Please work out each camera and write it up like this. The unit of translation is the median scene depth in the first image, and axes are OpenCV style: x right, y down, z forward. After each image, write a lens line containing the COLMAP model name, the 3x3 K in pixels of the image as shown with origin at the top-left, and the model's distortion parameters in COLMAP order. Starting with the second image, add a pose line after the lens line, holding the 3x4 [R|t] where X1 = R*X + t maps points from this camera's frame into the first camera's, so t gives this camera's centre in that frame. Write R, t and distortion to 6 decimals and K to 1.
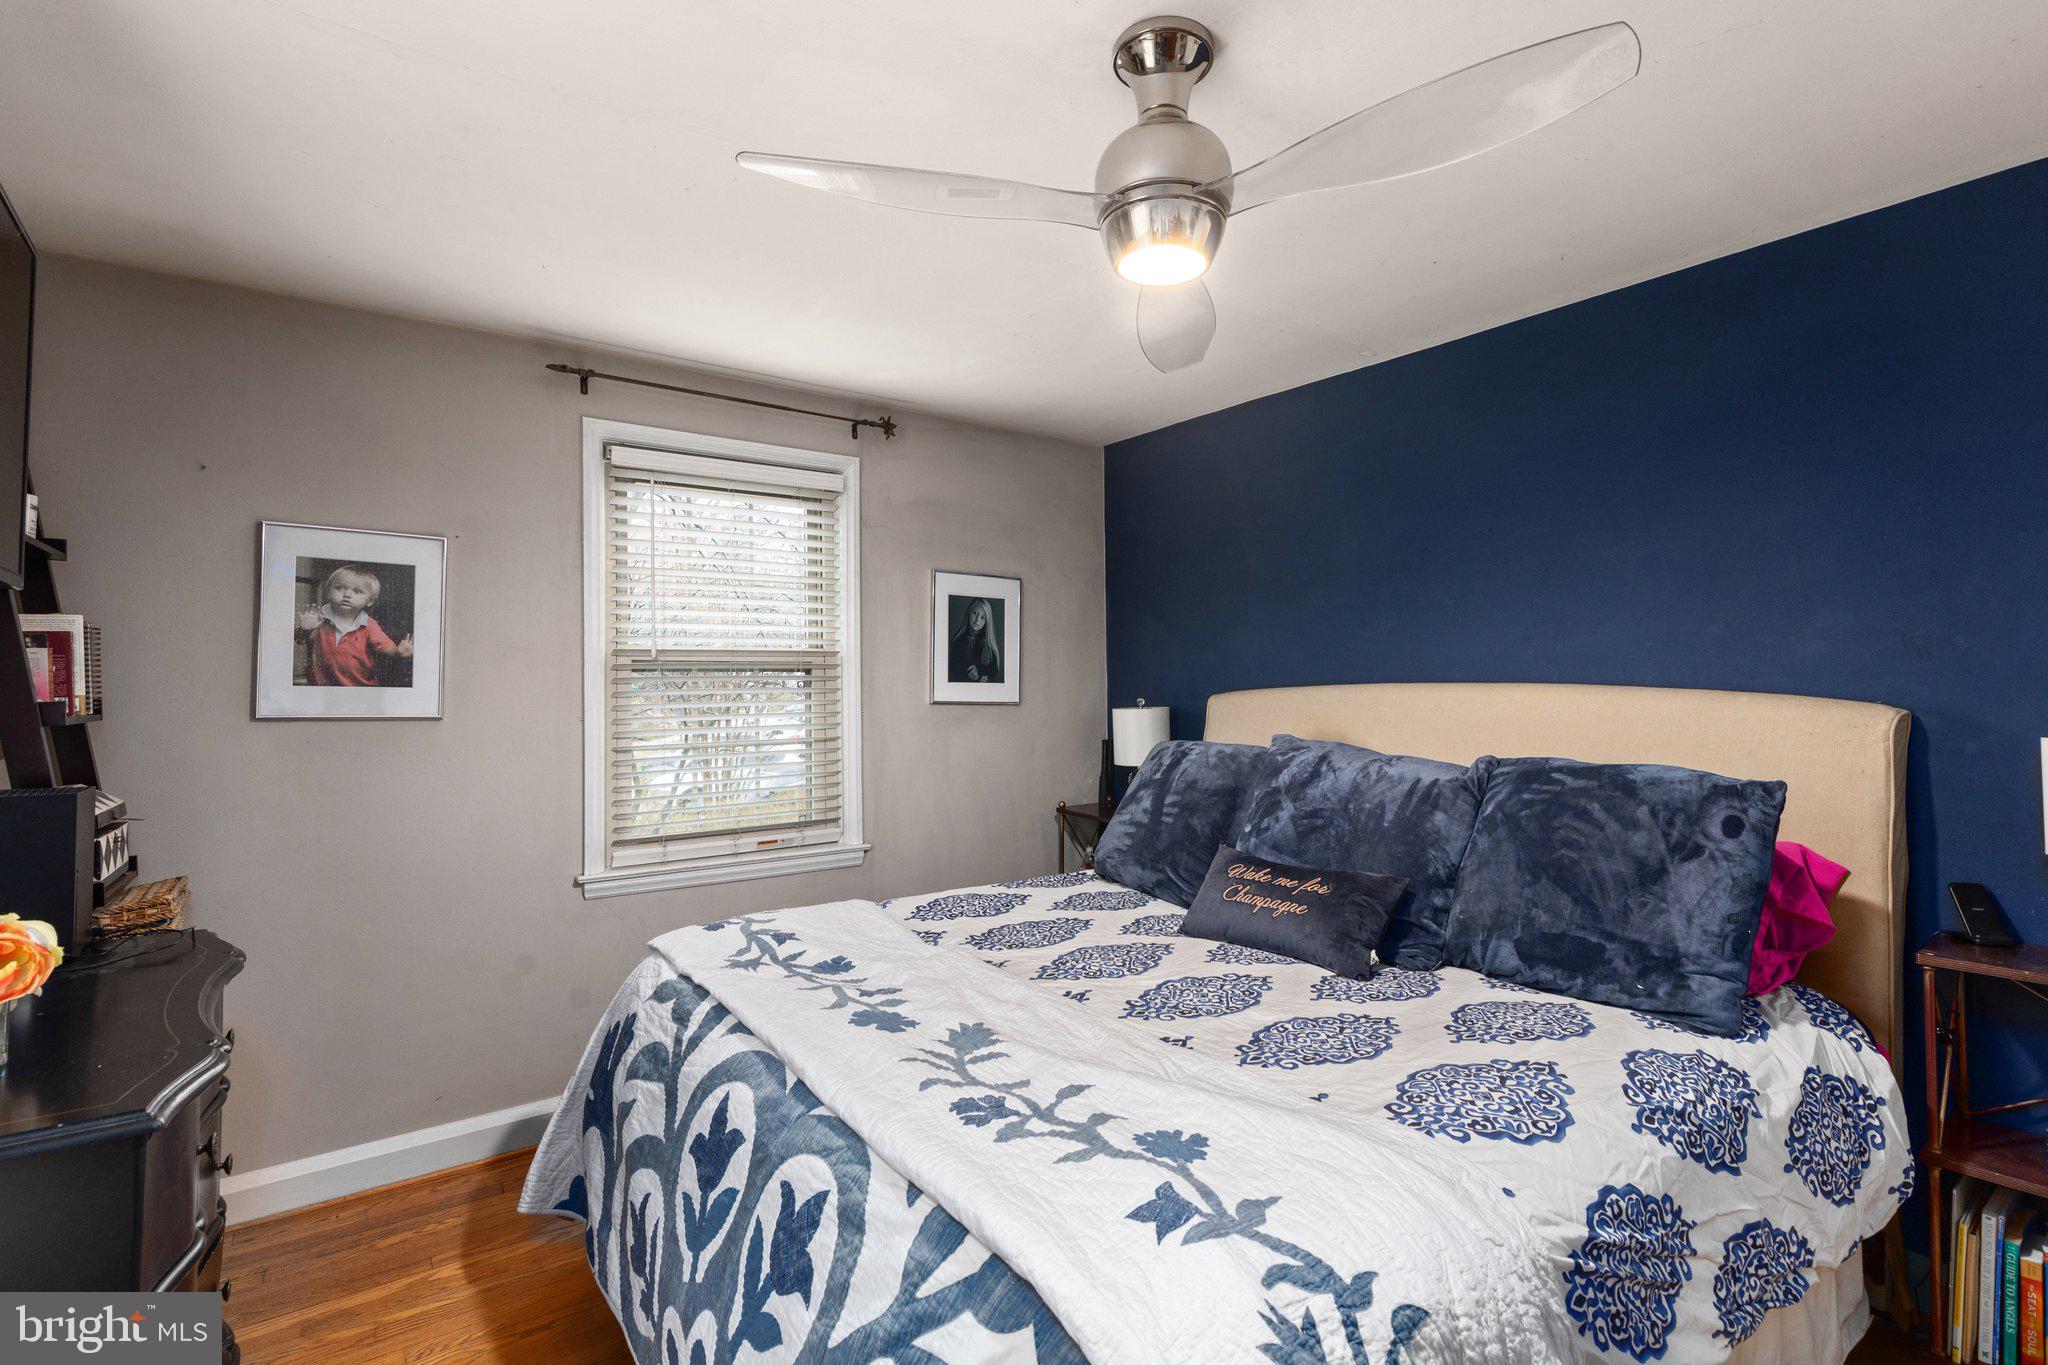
lens RADIAL K [[937.6, 0, 1053.4], [0, 937.6, 679.8], [0, 0, 1]] dist [0.006048, 0.000388]
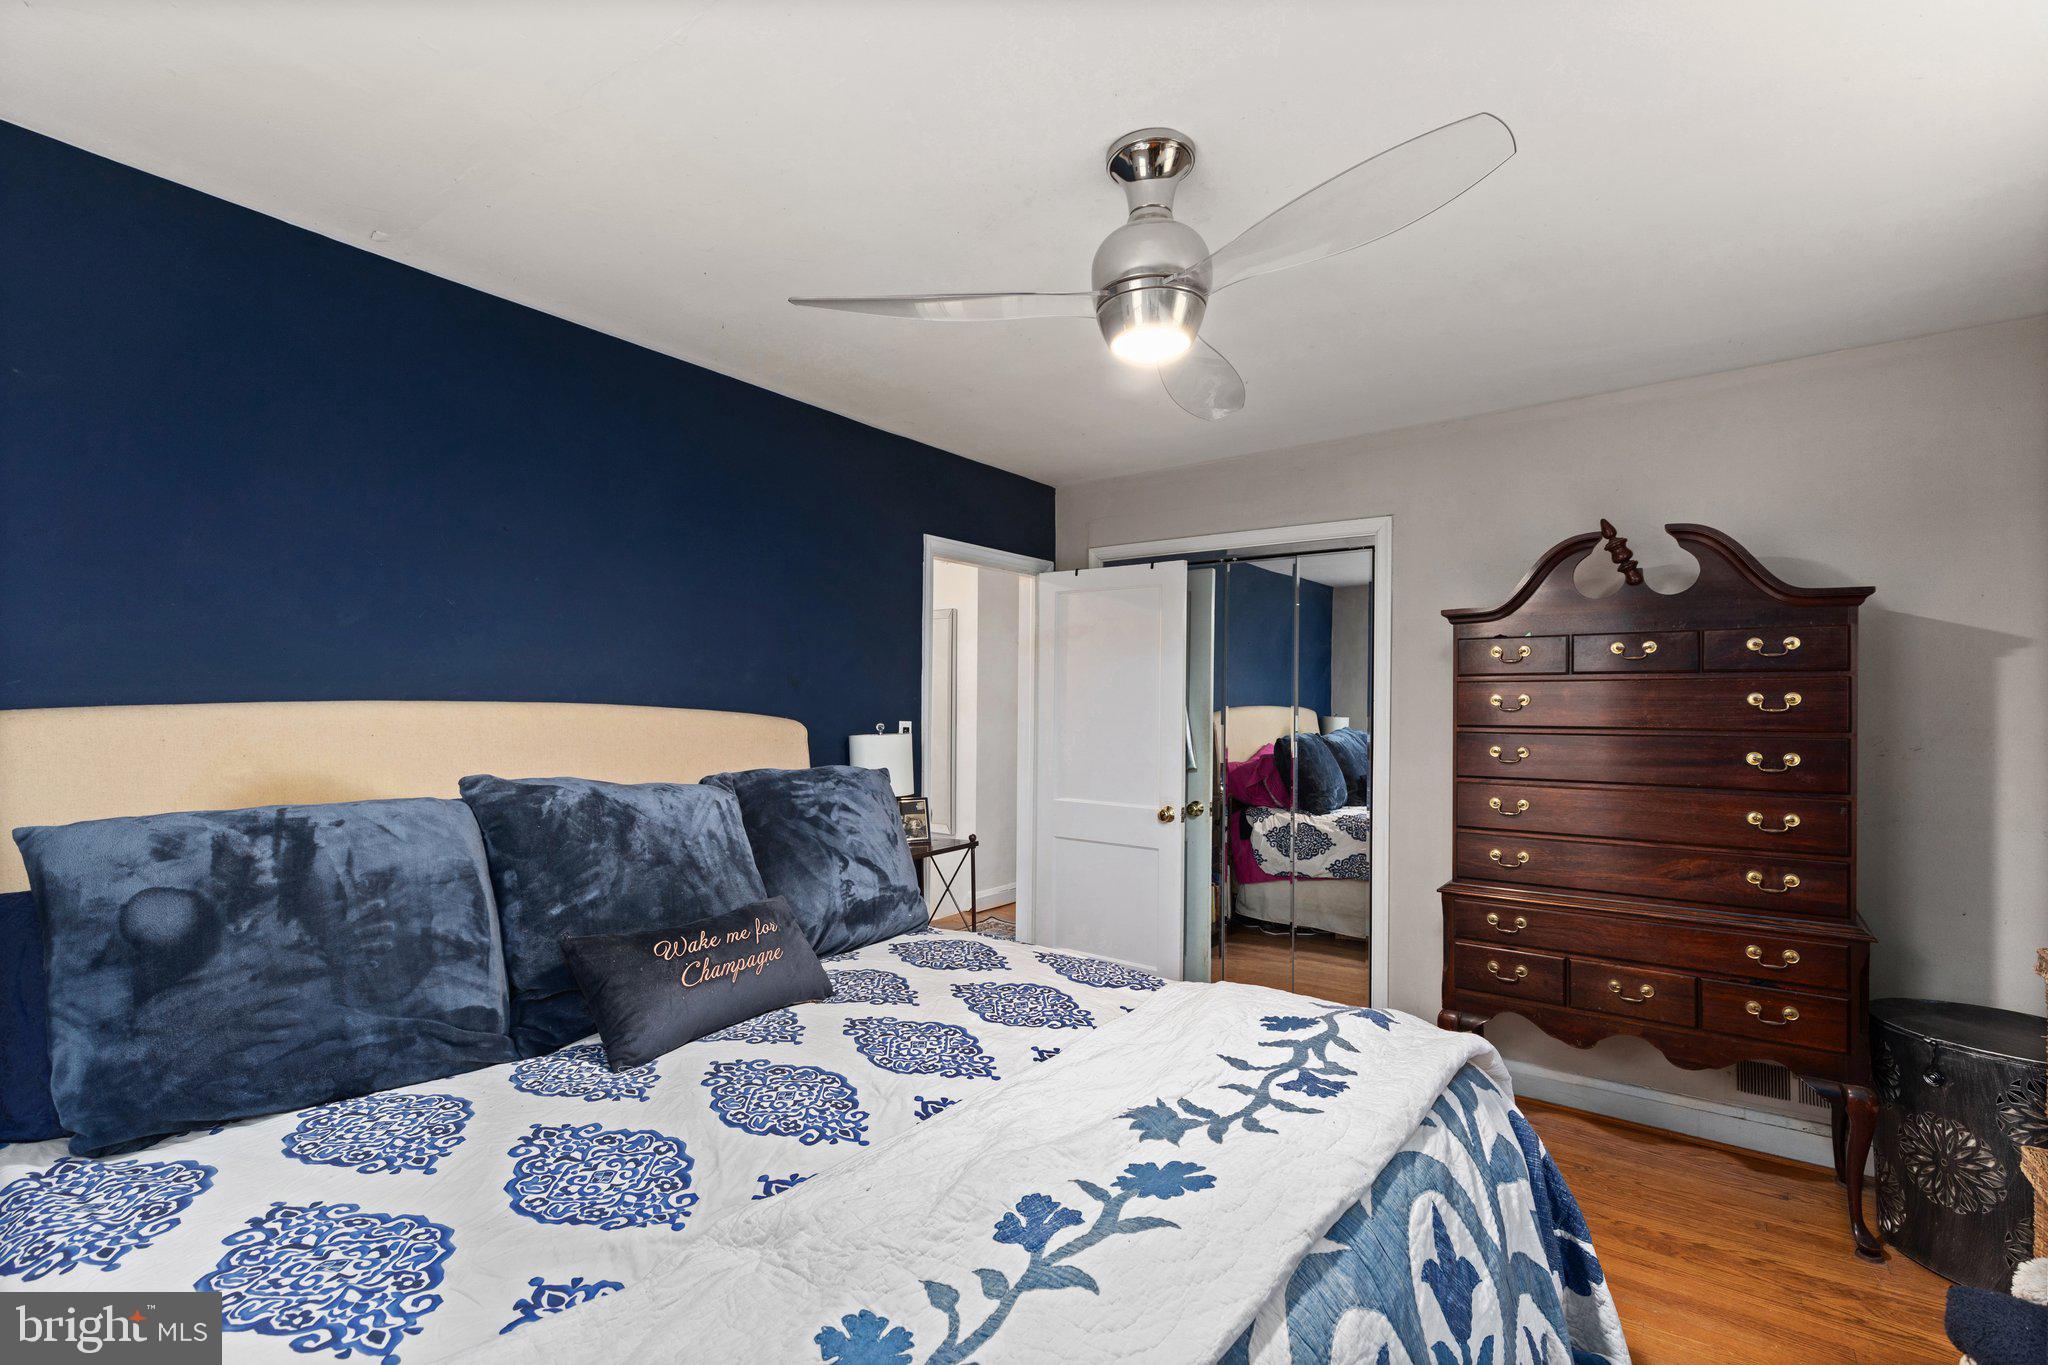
lens RADIAL K [[938.4, 0, 993.9], [0, 938.4, 702.3], [0, 0, 1]] dist [0.004327, 0.000727]
pose [[-0.260620, 0.000340, 0.965441, -0.742160], [-0.014163, 0.999891, -0.004175, 0.004873], [-0.965338, -0.014761, -0.260587, 1.166225]]
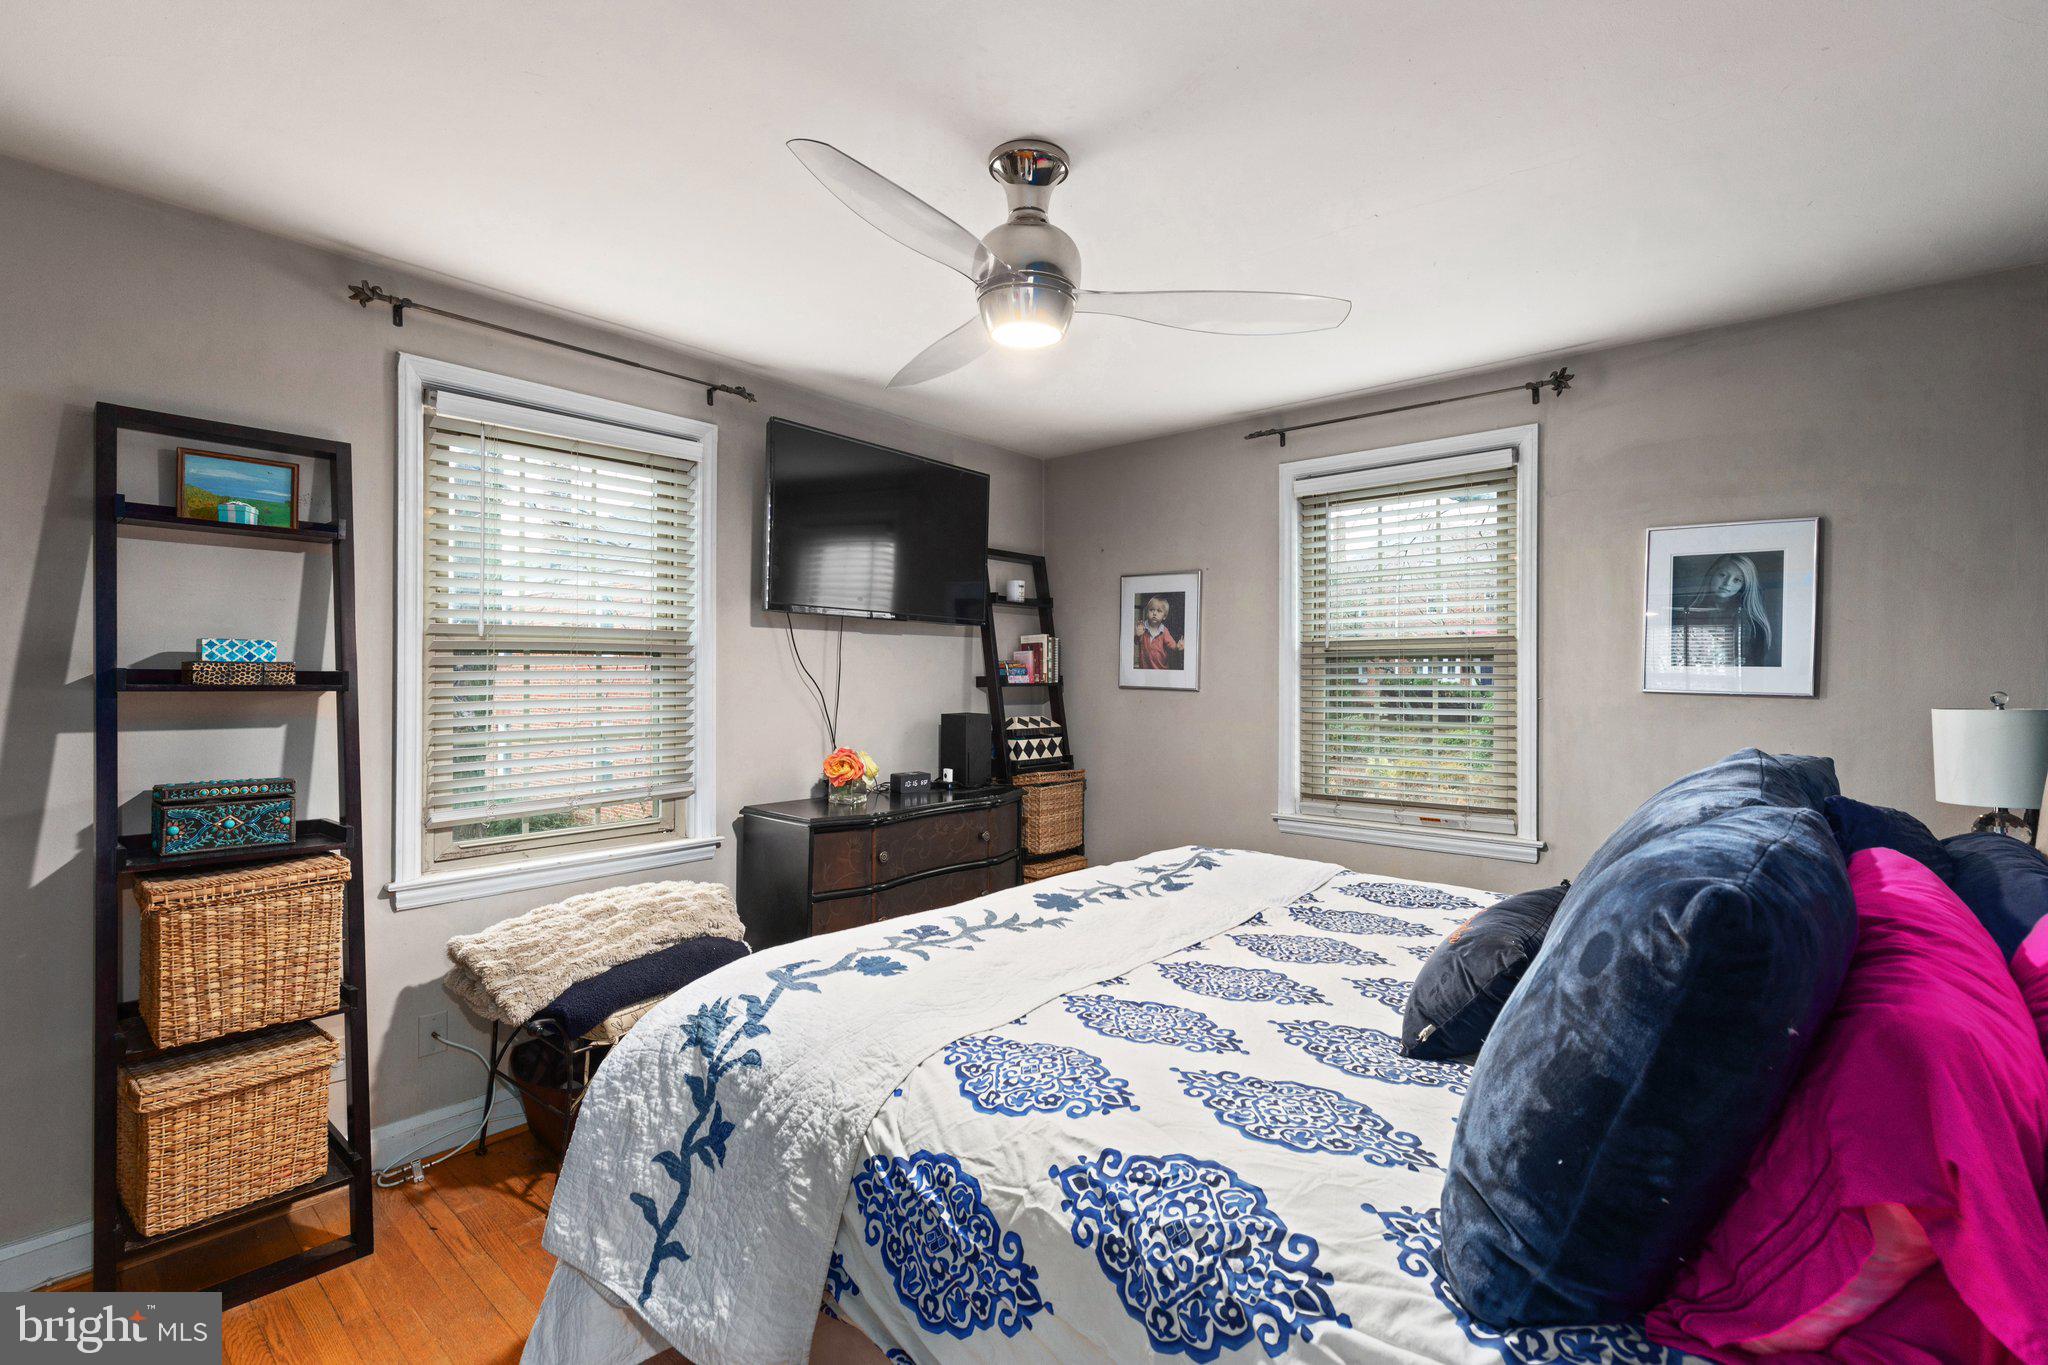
lens RADIAL K [[937.6, 0, 1053.4], [0, 937.6, 679.8], [0, 0, 1]] dist [0.006048, 0.000388]
pose [[0.245318, 0.011511, -0.969374, 1.060971], [0.001103, 0.999926, 0.012153, 0.006656], [0.969442, -0.004051, 0.245287, 0.572051]]
